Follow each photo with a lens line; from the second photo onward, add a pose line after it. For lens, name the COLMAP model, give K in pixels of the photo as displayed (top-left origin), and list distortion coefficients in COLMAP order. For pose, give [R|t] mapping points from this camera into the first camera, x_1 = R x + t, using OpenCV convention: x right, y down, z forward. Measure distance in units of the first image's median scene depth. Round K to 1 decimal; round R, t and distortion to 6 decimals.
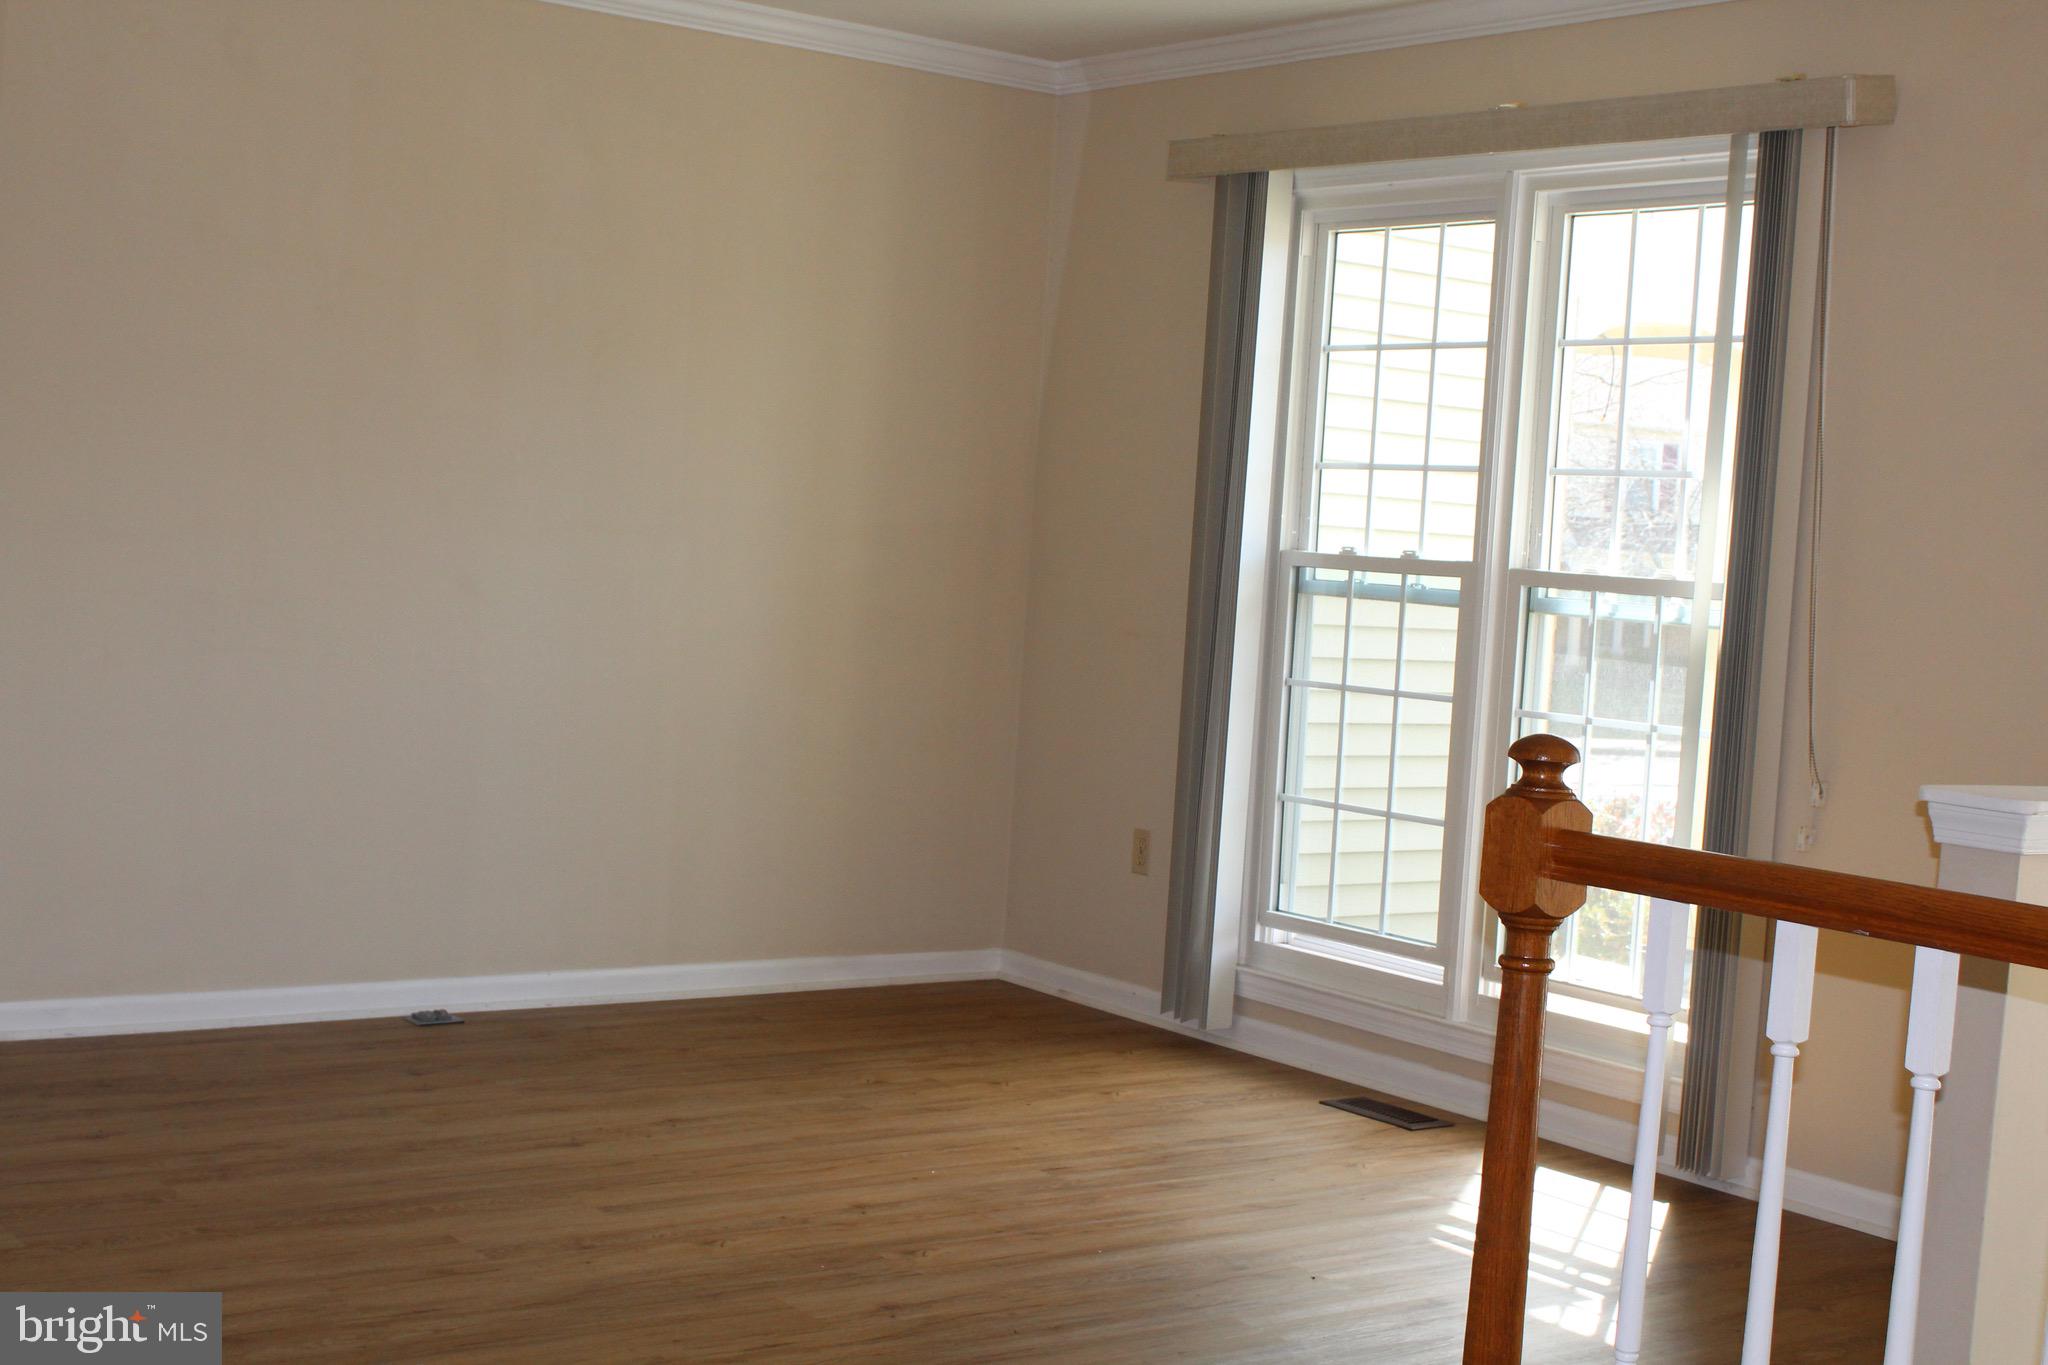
lens RADIAL K [[2710.3, 0, 1028.3], [0, 2710.3, 668.6], [0, 0, 1]] dist [-0.083364, 0.195280]
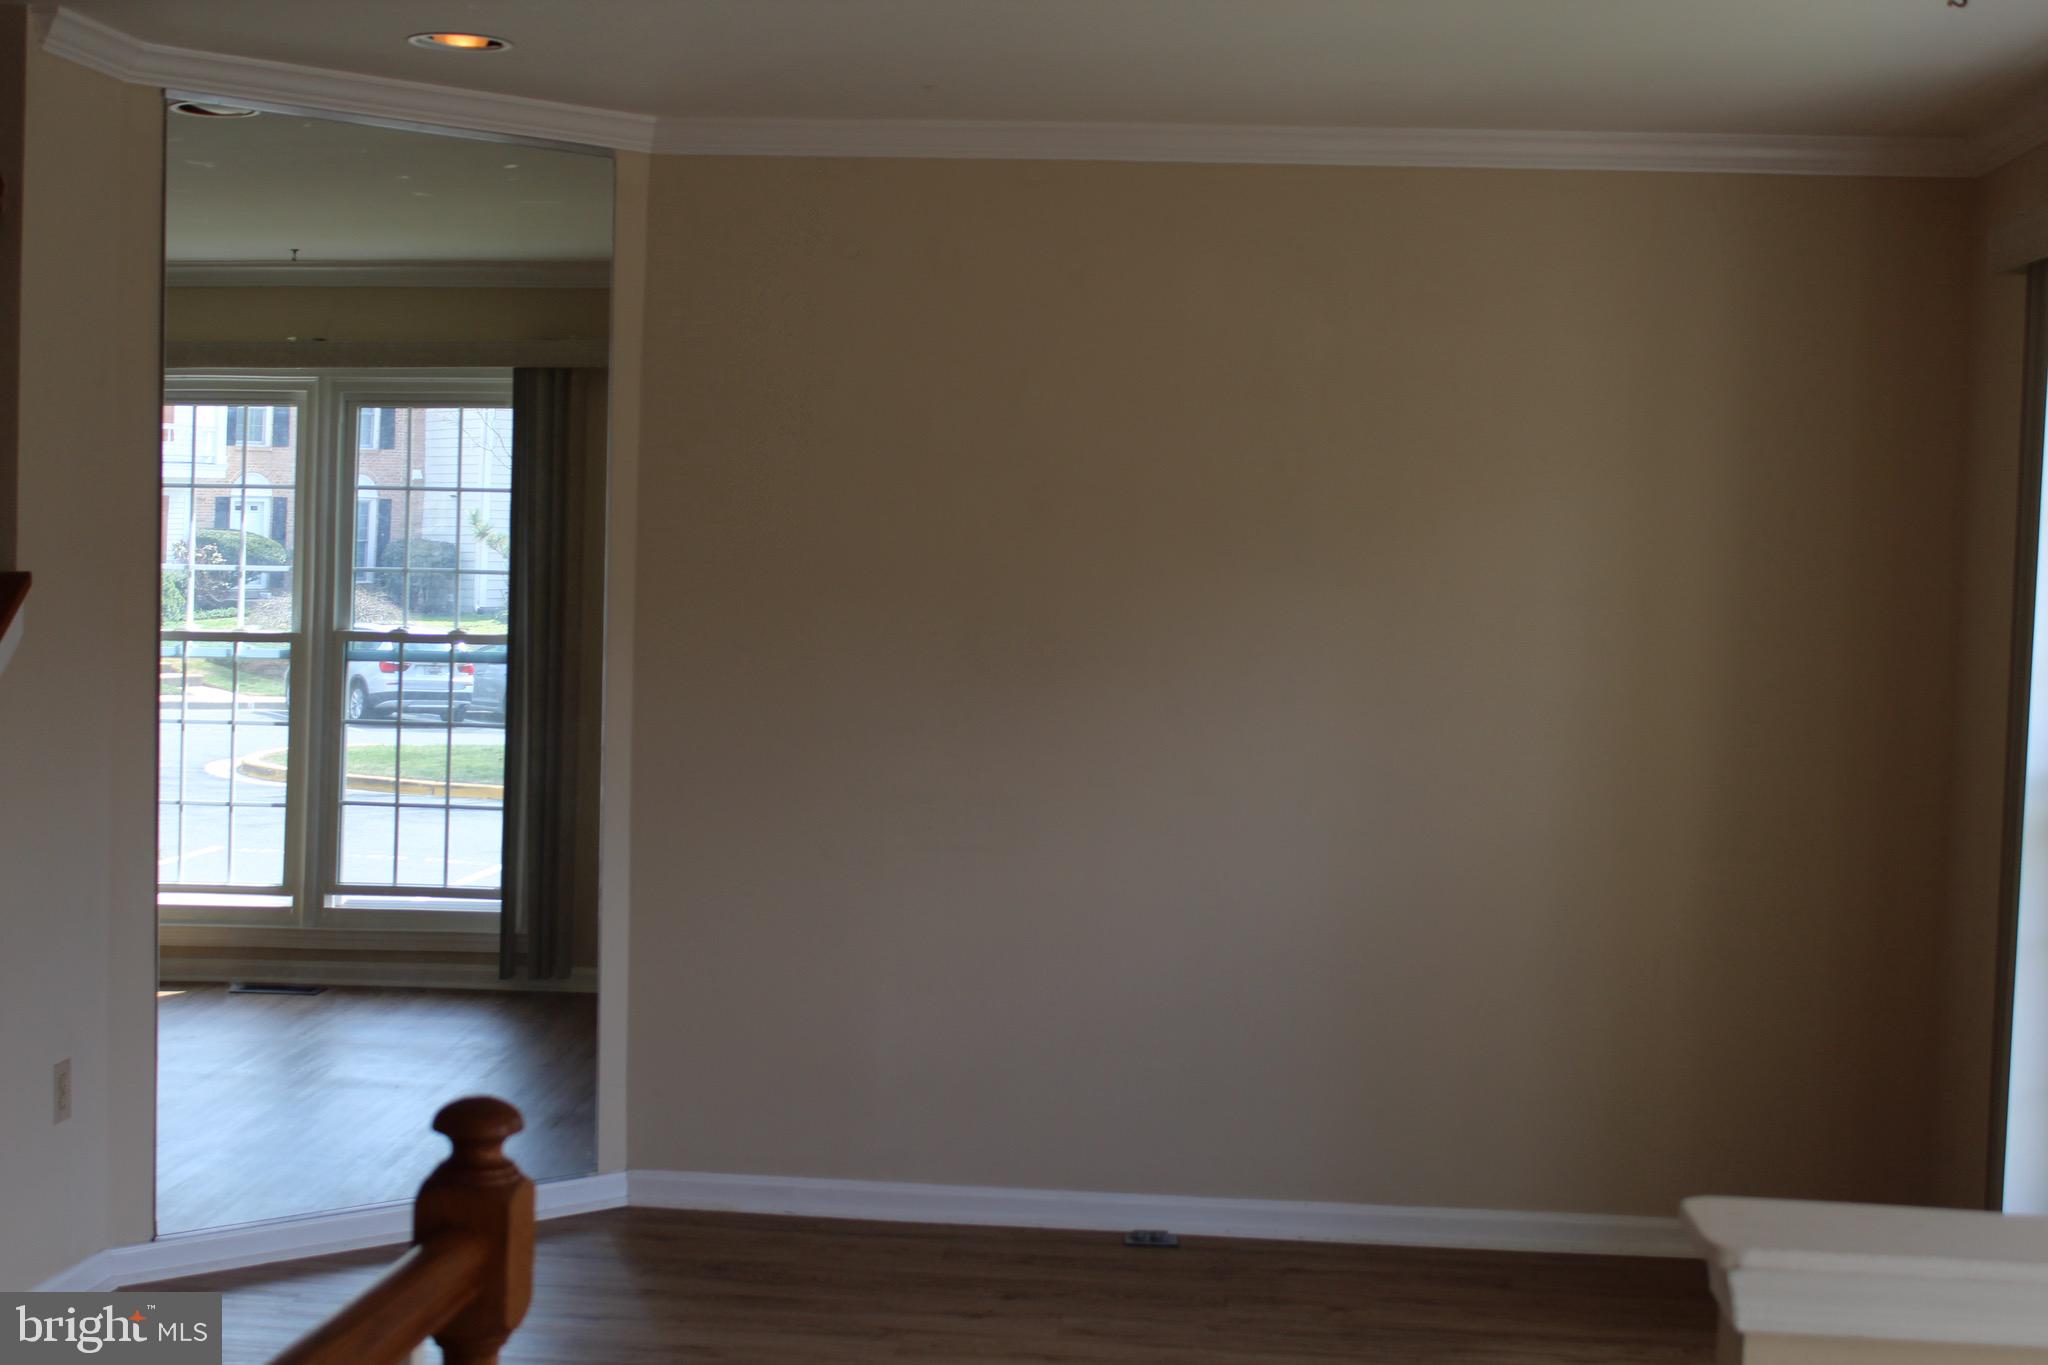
lens RADIAL K [[2710.3, 0, 1028.3], [0, 2710.3, 668.6], [0, 0, 1]] dist [-0.083364, 0.195280]
pose [[0.742658, -0.013249, -0.669540, 0.390479], [-0.017709, 0.999066, -0.039413, -0.033489], [0.669437, 0.041127, 0.741730, 0.254162]]
